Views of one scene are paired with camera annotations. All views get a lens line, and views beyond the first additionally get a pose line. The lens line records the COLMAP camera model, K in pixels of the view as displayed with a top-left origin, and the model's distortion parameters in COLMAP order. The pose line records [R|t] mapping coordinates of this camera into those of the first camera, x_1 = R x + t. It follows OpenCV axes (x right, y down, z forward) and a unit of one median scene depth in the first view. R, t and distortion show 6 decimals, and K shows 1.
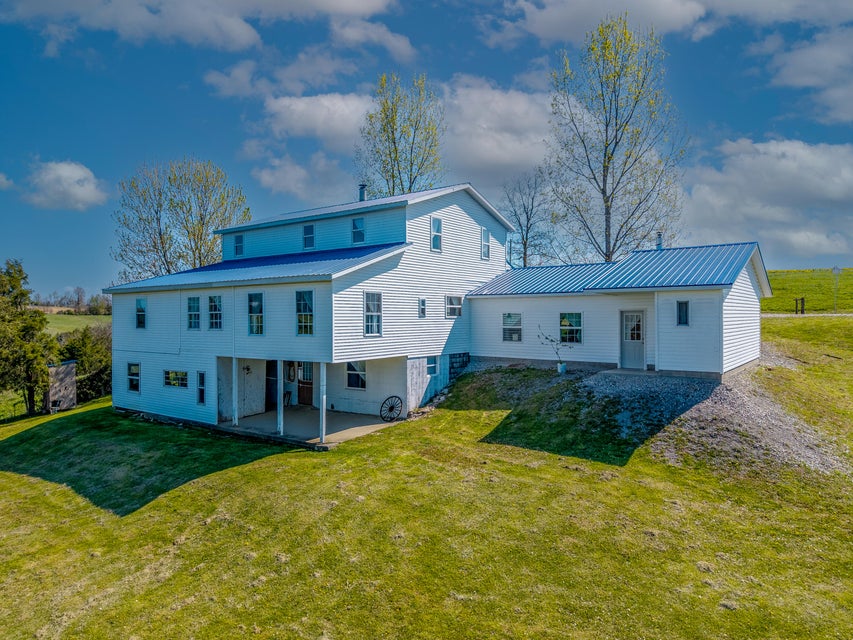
lens RADIAL K [[563.8, 0, 420.9], [0, 563.8, 315.7], [0, 0, 1]] dist [0.001494, -0.001087]
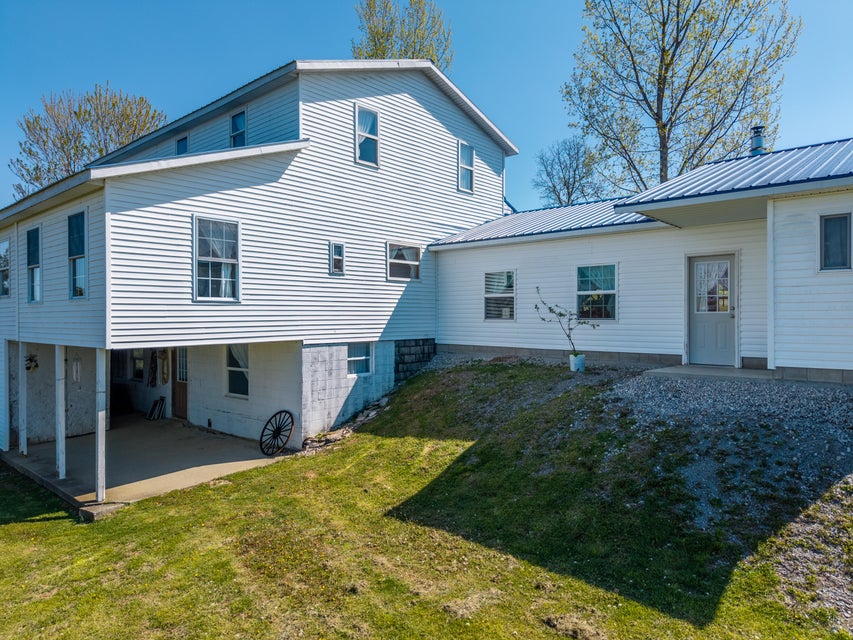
lens RADIAL K [[577.9, 0, 426.5], [0, 577.9, 320.0], [0, 0, 1]] dist [0.001426, -0.000257]
pose [[0.997661, 0.001693, -0.068335, 0.138764], [-0.000923, 0.999936, 0.011286, 0.043308], [0.068350, -0.011196, 0.997599, 0.419885]]
